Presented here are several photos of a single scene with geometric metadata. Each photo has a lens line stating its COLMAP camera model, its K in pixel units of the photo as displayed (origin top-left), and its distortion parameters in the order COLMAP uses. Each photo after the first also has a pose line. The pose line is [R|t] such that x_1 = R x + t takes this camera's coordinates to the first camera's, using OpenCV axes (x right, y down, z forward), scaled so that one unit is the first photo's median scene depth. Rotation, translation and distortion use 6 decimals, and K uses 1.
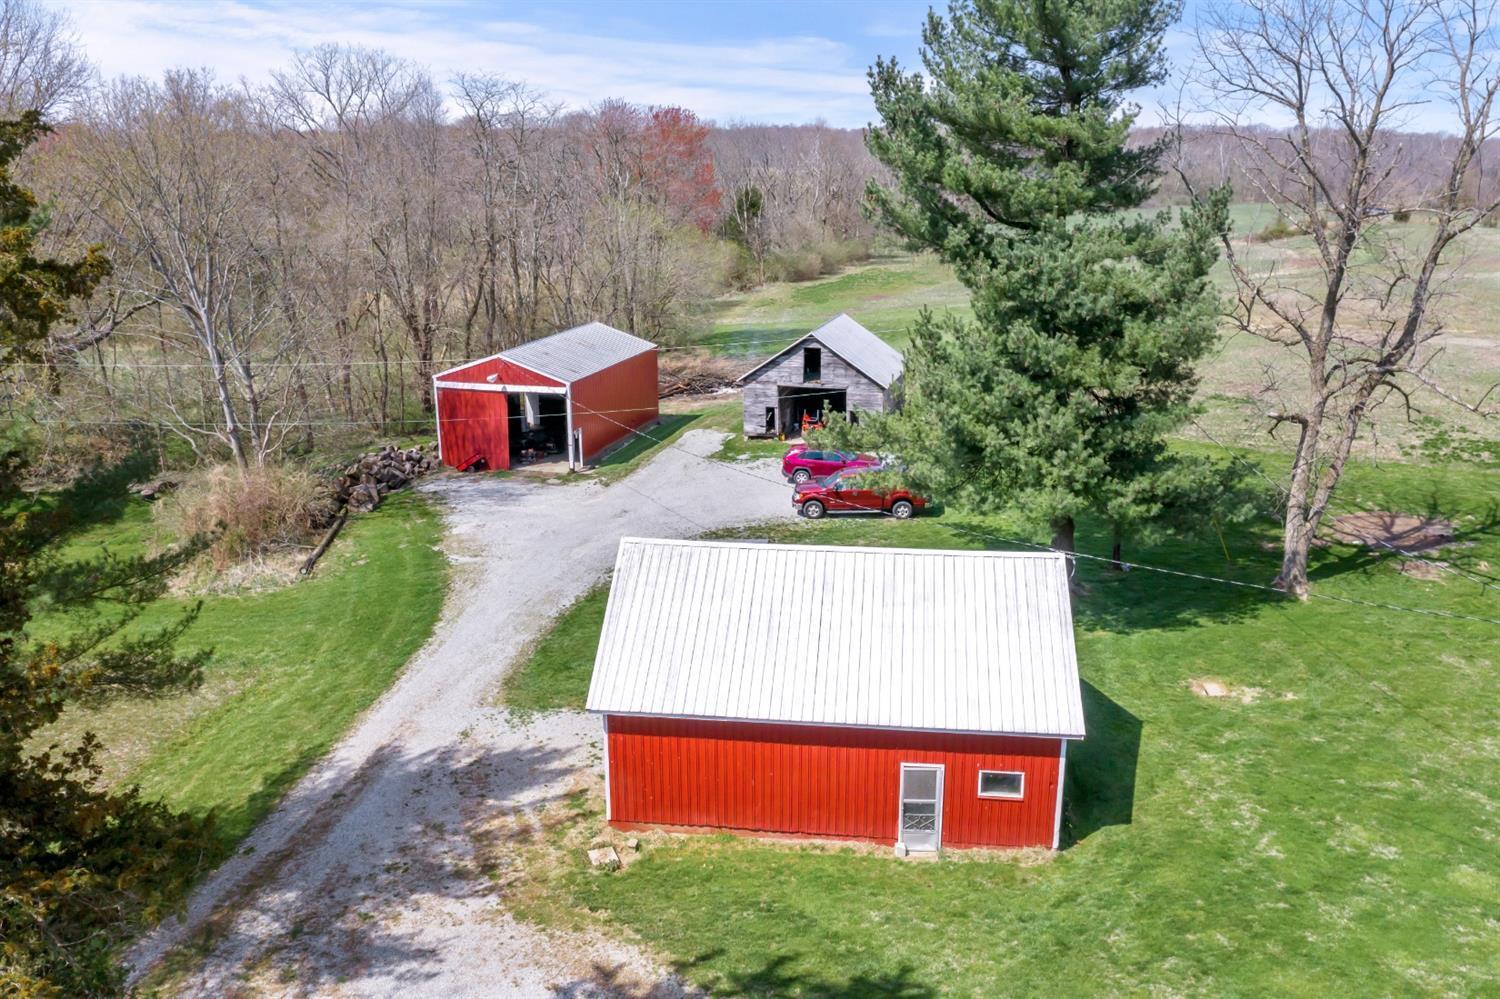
lens RADIAL K [[1186.2, 0, 747.5], [0, 1186.2, 491.1], [0, 0, 1]] dist [-0.005262, -0.000904]
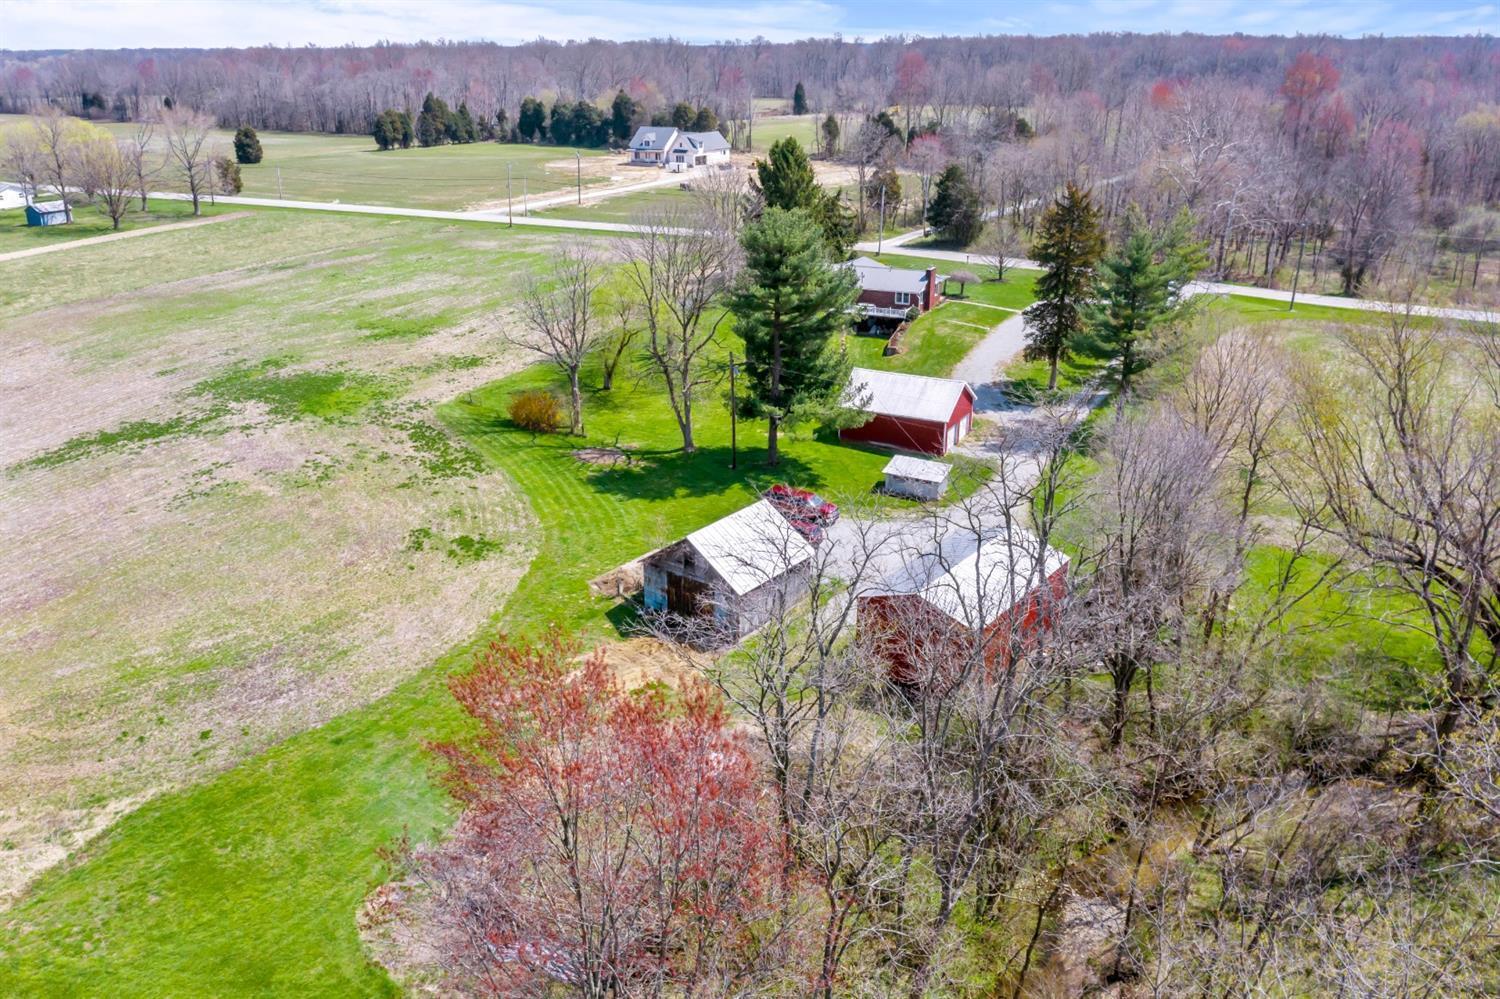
lens RADIAL K [[1189.4, 0, 729.0], [0, 1189.4, 500.7], [0, 0, 1]] dist [0.009707, 0.002920]
pose [[-0.929177, -0.117116, 0.350592, -0.460488], [0.115552, 0.808909, 0.576466, -1.132490], [-0.351110, 0.576151, -0.738087, 2.561795]]
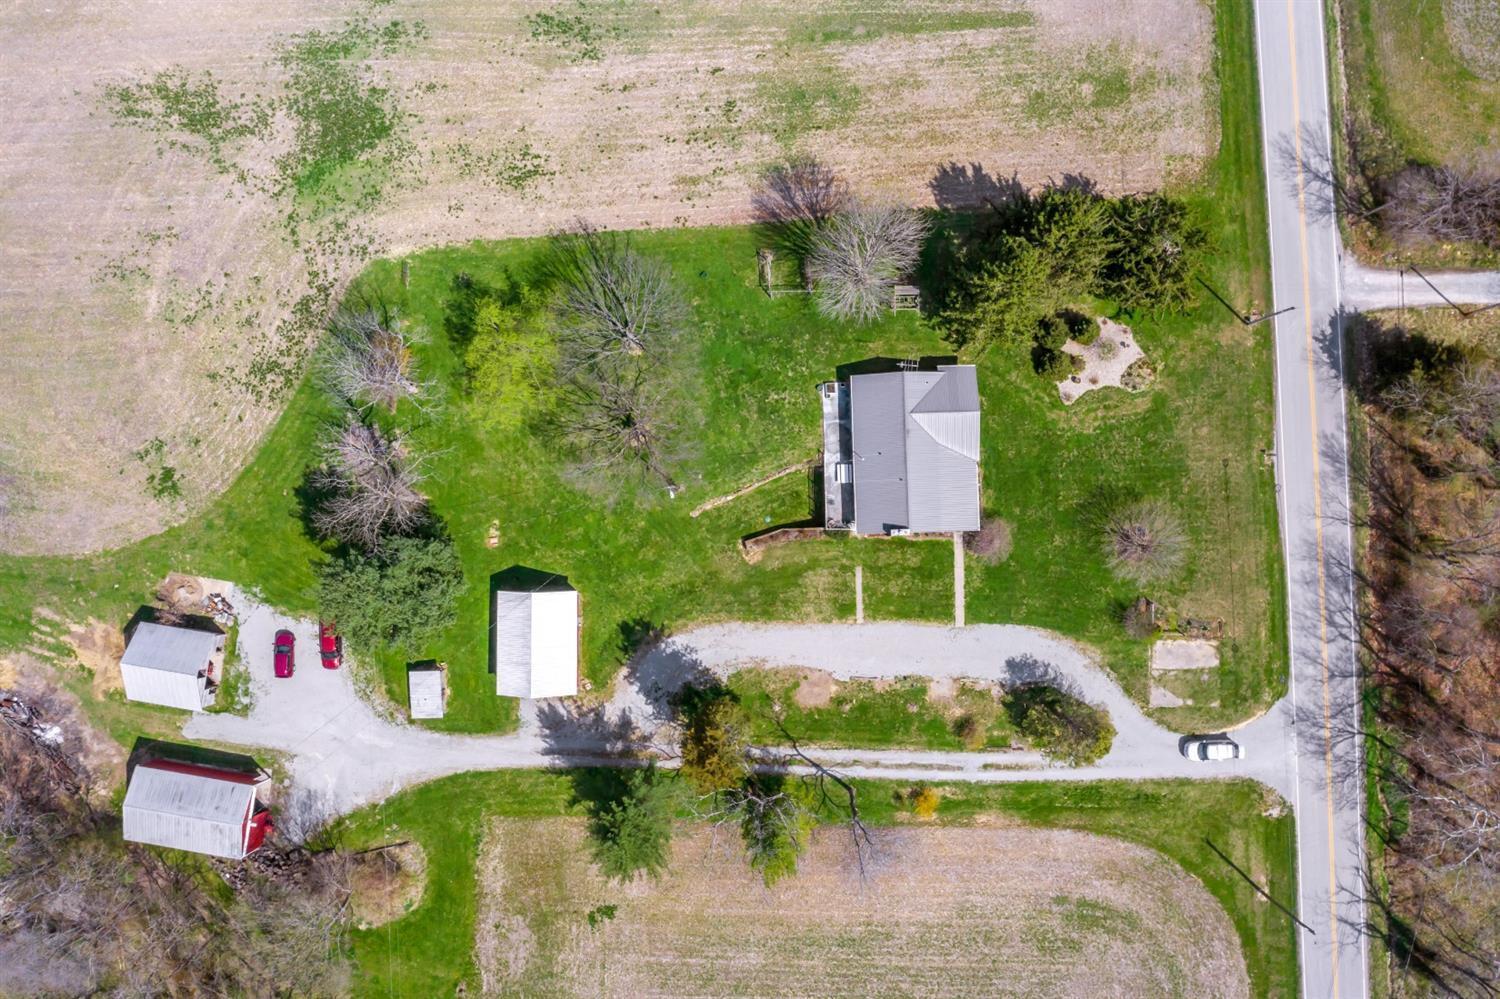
lens RADIAL K [[1203.5, 0, 750.0], [0, 1203.5, 499.5], [0, 0, 1]] dist [-0.003044, 0.006169]
pose [[-0.123499, -0.991526, 0.040303, 0.197772], [0.299462, 0.001483, 0.954107, -2.323628], [-0.946082, 0.129901, 0.296741, -0.655322]]
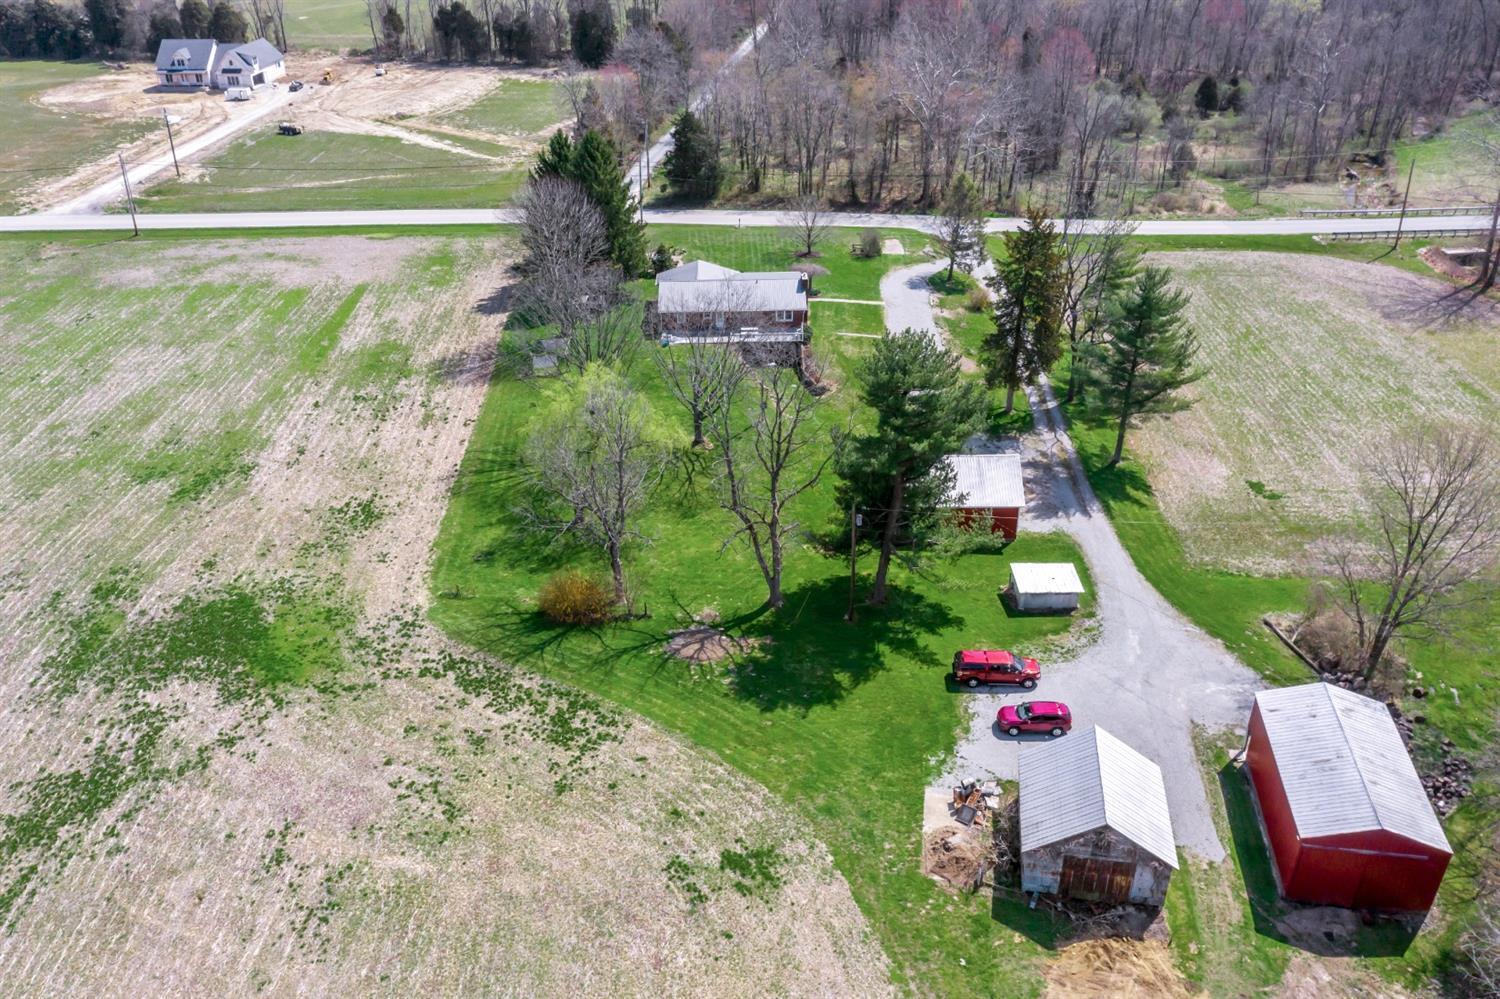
lens RADIAL K [[1191.2, 0, 754.5], [0, 1191.2, 496.6], [0, 0, 1]] dist [-0.013558, -0.005536]
pose [[-0.992758, 0.071773, -0.096332, 0.612636], [-0.017519, 0.706828, 0.707168, -1.415124], [0.118846, 0.703735, -0.700452, 2.109022]]
